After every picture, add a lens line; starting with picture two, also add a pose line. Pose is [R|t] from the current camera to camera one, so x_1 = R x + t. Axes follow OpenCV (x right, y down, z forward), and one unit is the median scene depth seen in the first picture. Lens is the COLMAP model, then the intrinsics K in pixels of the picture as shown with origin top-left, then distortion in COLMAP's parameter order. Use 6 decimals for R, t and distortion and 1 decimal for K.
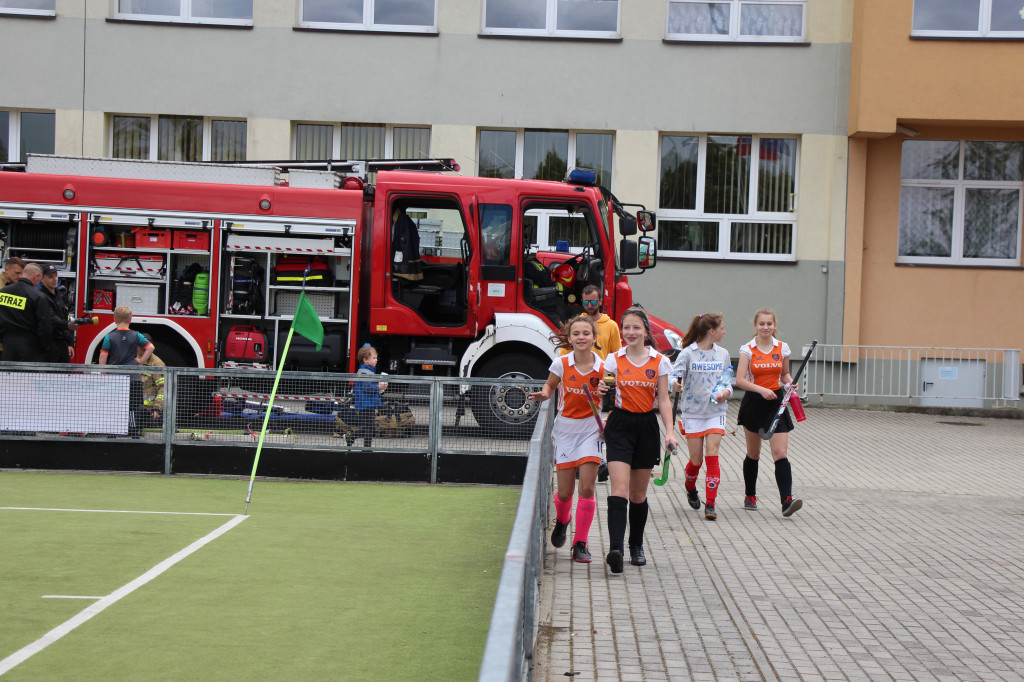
lens RADIAL K [[2348.4, 0, 511.9], [0, 2348.4, 342.8], [0, 0, 1]] dist [0.086793, 2.611855]
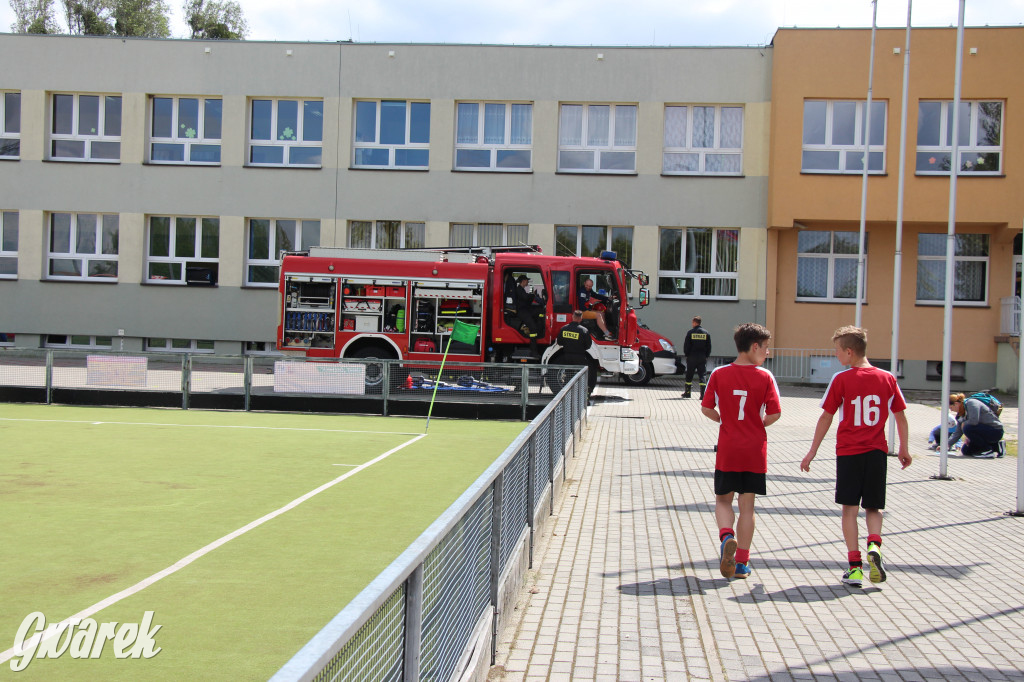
lens RADIAL K [[1637.8, 0, 427.3], [0, 1637.8, 341.4], [0, 0, 1]] dist [-0.001036, -0.118483]
pose [[0.993969, -0.003109, -0.109617, 0.028929], [0.002466, 0.999979, -0.006001, 0.002999], [0.109634, 0.005694, 0.993956, -0.269969]]
